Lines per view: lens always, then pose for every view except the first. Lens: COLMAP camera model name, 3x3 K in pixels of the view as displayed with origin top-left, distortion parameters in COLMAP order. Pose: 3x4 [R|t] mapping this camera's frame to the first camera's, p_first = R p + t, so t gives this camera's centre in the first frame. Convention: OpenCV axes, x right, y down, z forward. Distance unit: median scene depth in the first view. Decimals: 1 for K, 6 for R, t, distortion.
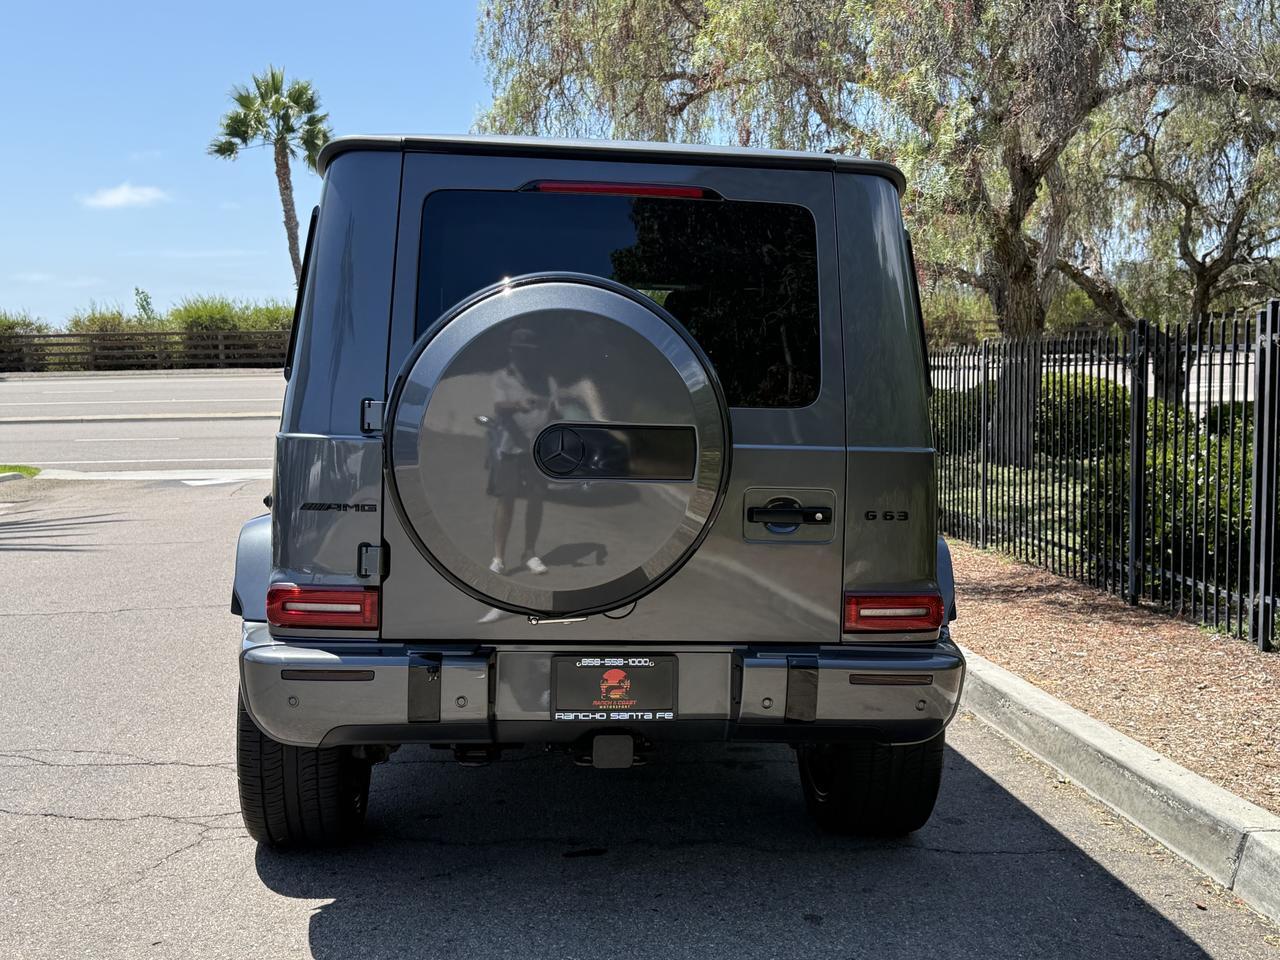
lens RADIAL K [[1399.2, 0, 701.6], [0, 1399.2, 484.4], [0, 0, 1]] dist [0.107581, 0.001017]
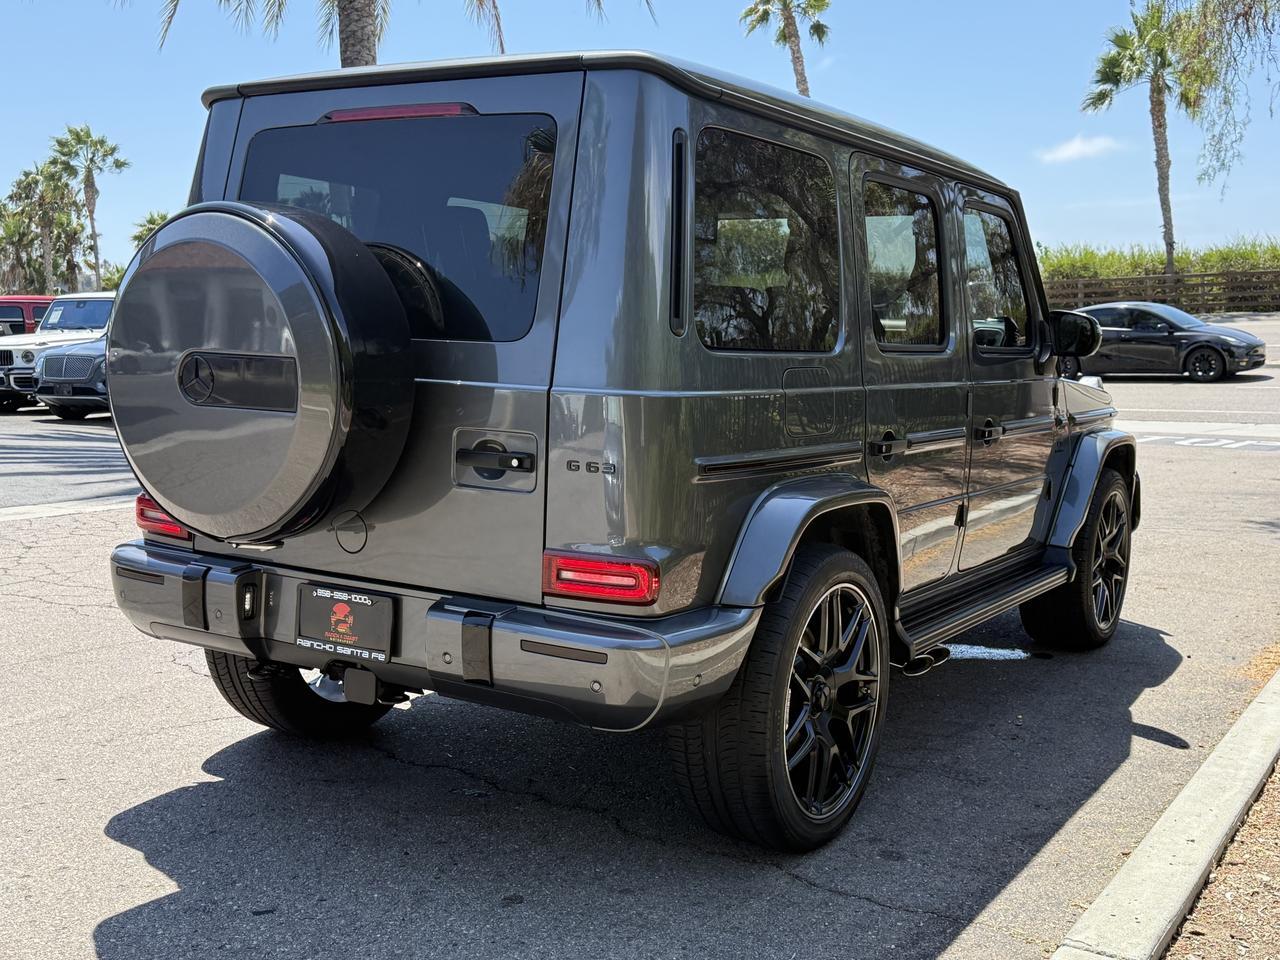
lens RADIAL K [[1409.0, 0, 634.1], [0, 1409.0, 502.1], [0, 0, 1]] dist [0.221686, -0.664922]
pose [[0.776559, 0.074500, -0.625624, 0.700201], [-0.045749, 0.997031, 0.061942, -0.011380], [0.628381, -0.019480, 0.777661, 0.334528]]
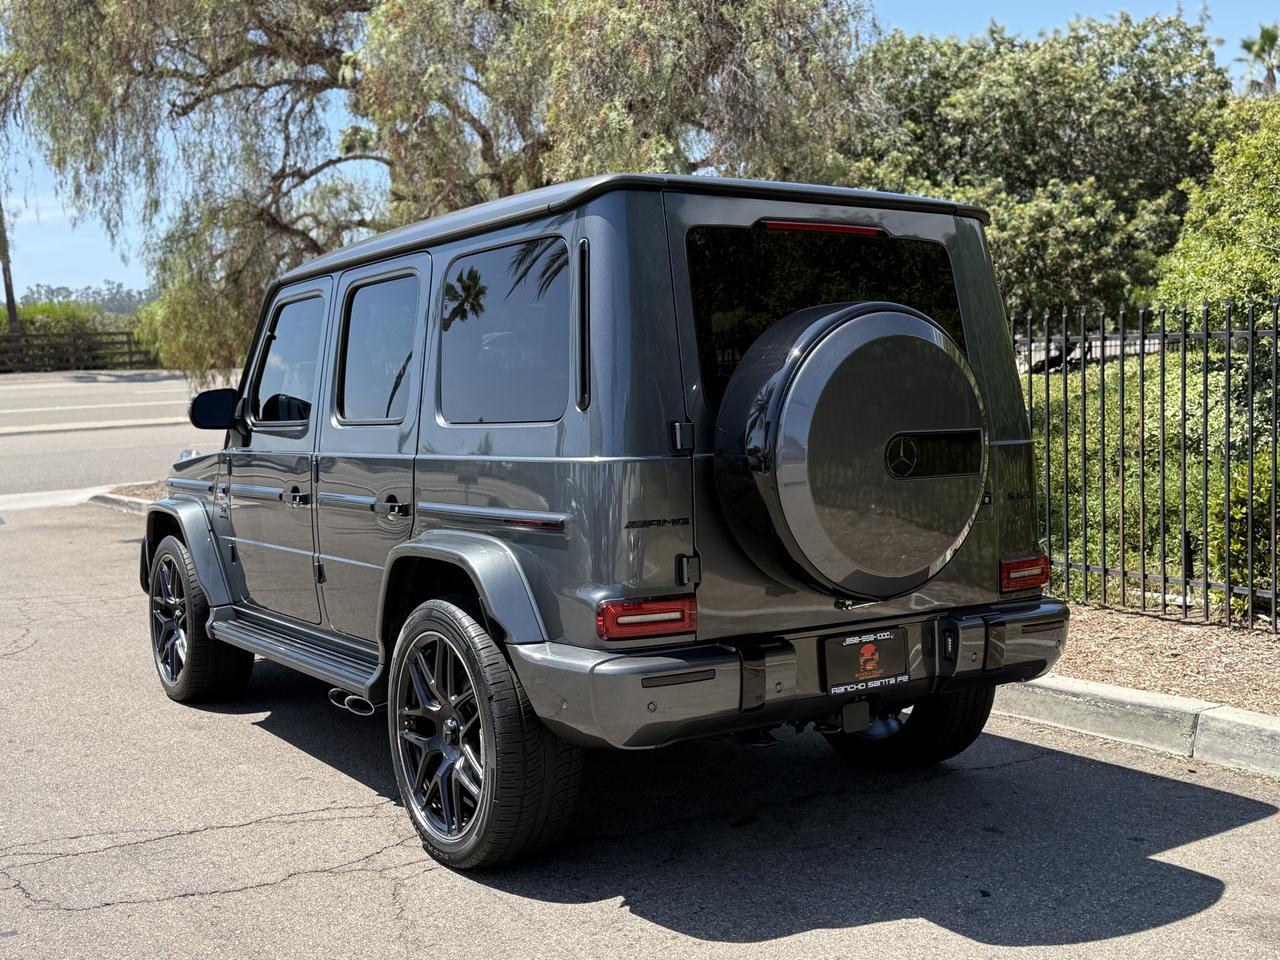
lens RADIAL K [[1399.2, 0, 701.6], [0, 1399.2, 484.4], [0, 0, 1]] dist [0.107581, 0.001017]
pose [[0.881362, -0.069695, 0.467273, -0.688083], [0.067895, 0.997477, 0.020714, -0.031509], [-0.467538, 0.013469, 0.883871, 0.040298]]
